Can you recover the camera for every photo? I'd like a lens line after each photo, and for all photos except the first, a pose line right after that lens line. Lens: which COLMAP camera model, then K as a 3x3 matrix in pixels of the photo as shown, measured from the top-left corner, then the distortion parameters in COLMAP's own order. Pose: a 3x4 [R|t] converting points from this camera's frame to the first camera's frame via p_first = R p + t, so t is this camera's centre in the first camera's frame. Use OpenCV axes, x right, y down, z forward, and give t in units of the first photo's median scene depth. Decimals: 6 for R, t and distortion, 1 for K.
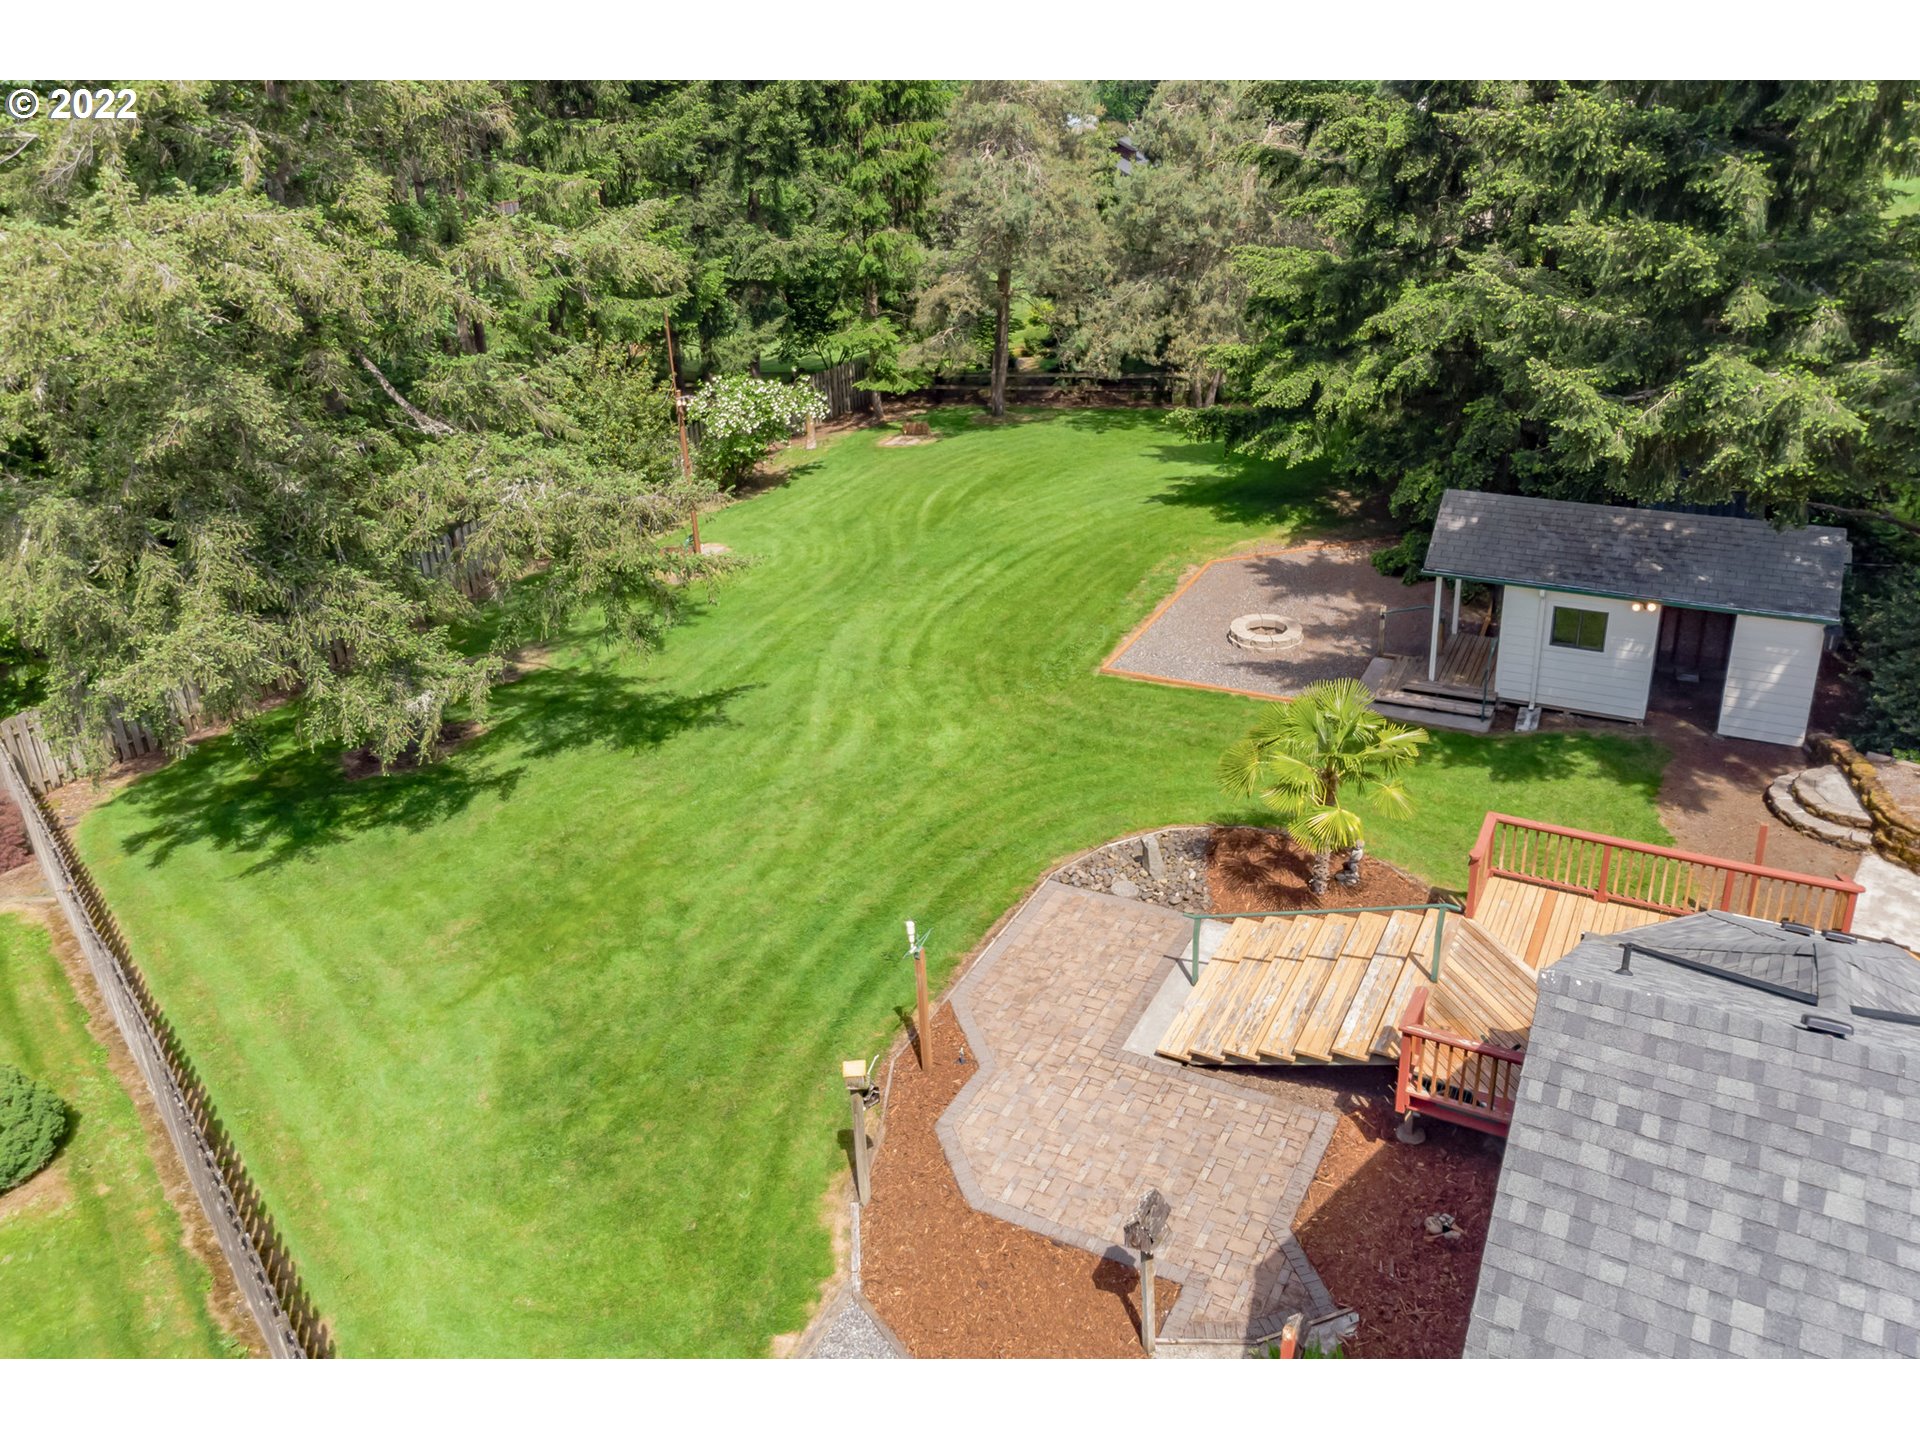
lens RADIAL K [[1560.1, 0, 998.2], [0, 1560.1, 713.3], [0, 0, 1]] dist [0.009736, -0.002933]
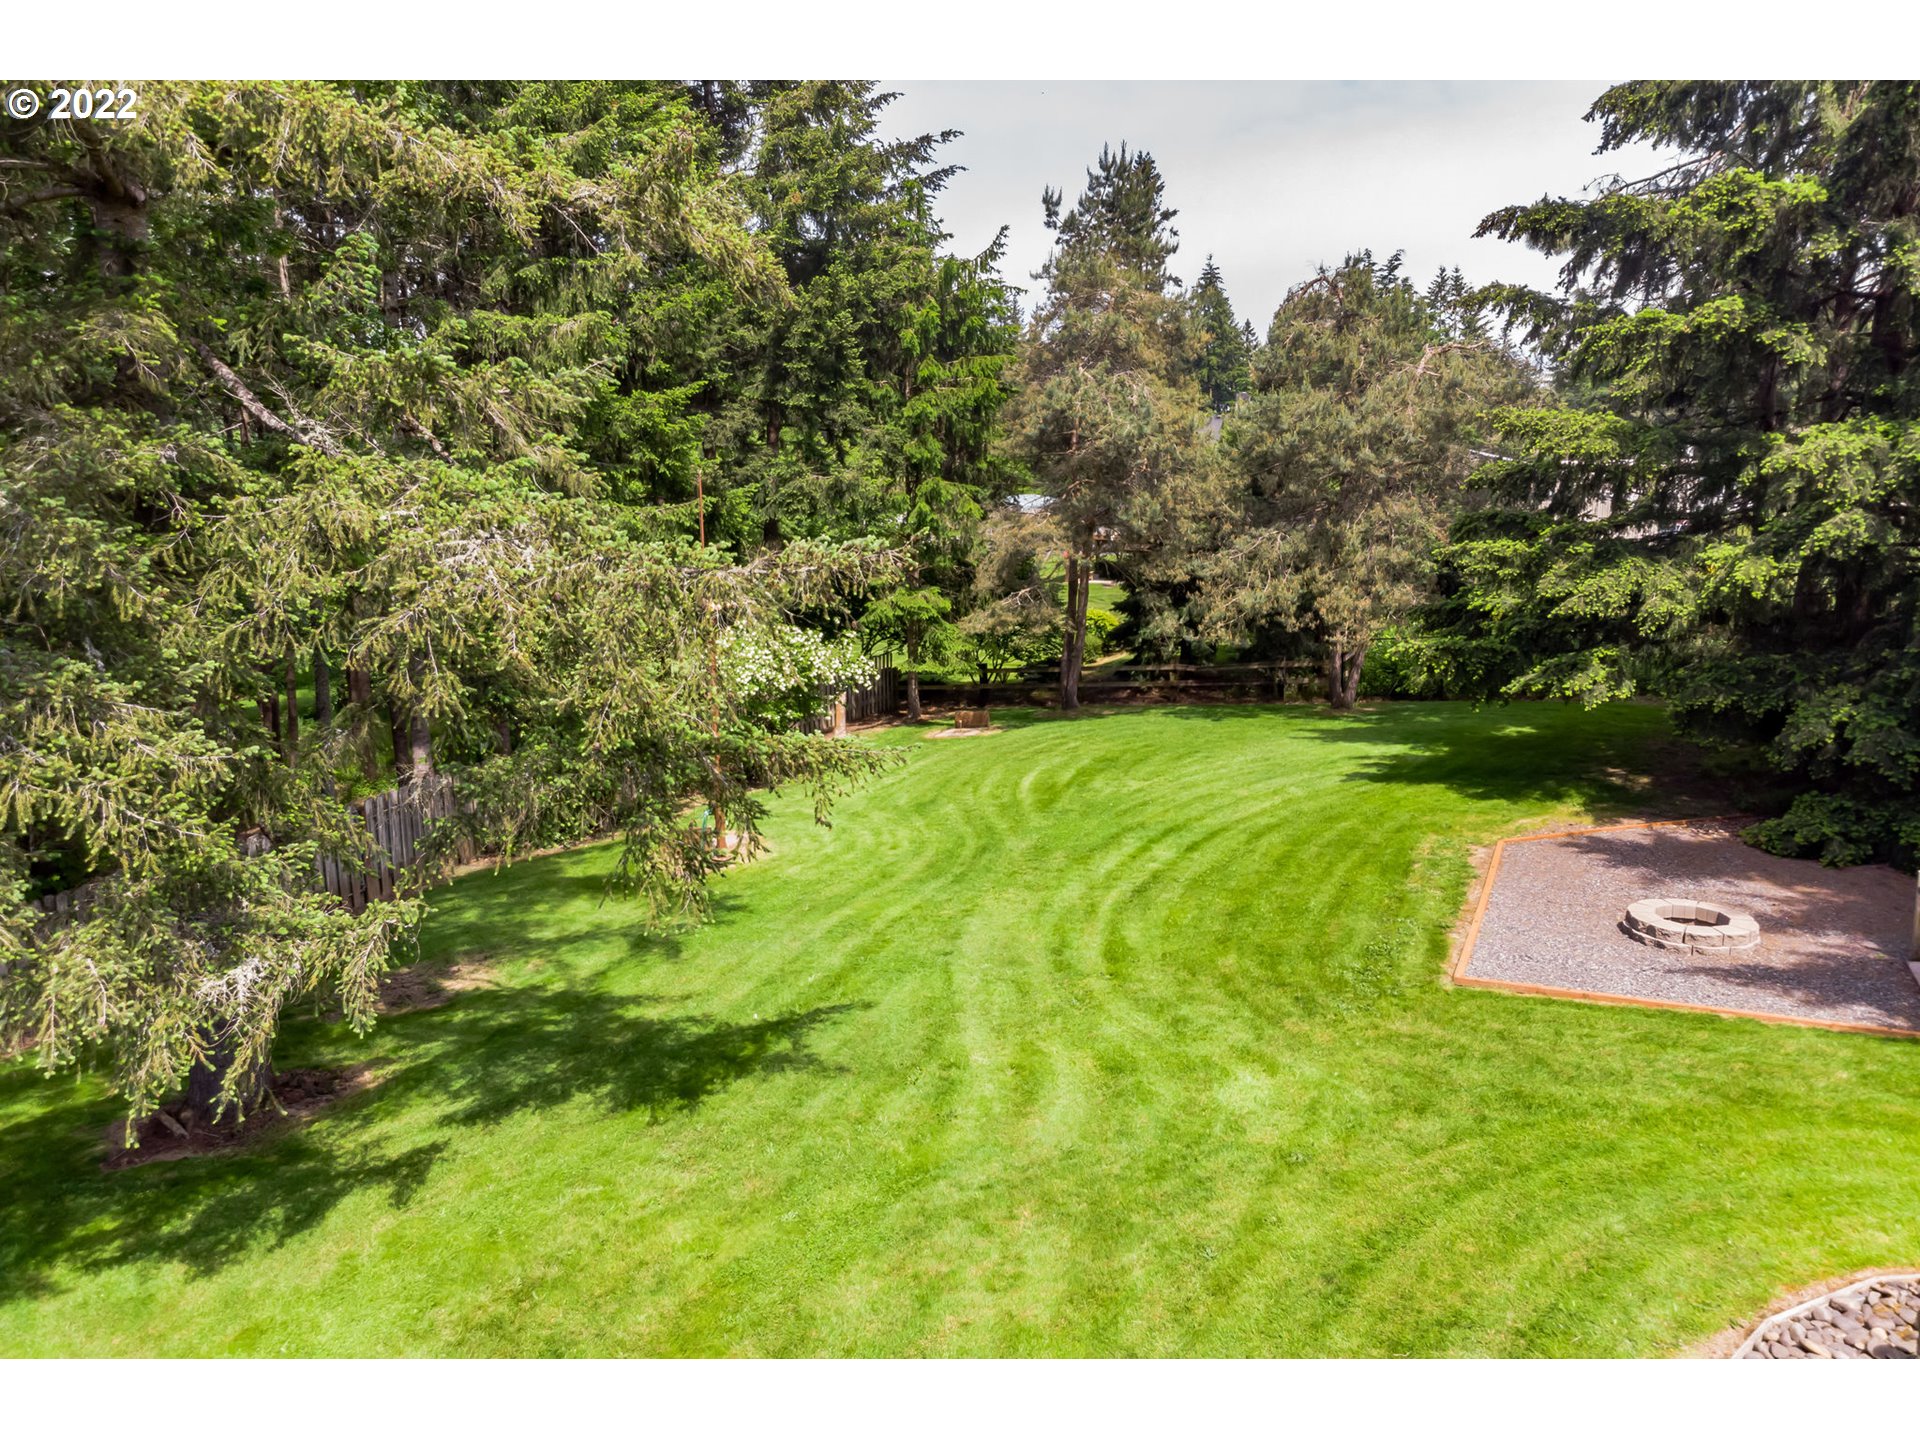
lens RADIAL K [[1509.6, 0, 924.2], [0, 1509.6, 757.9], [0, 0, 1]] dist [-0.006944, -0.002368]
pose [[0.999959, 0.006203, 0.006580, -0.127523], [-0.004475, 0.971753, -0.235958, 0.024107], [-0.007858, 0.235919, 0.971741, 0.414378]]
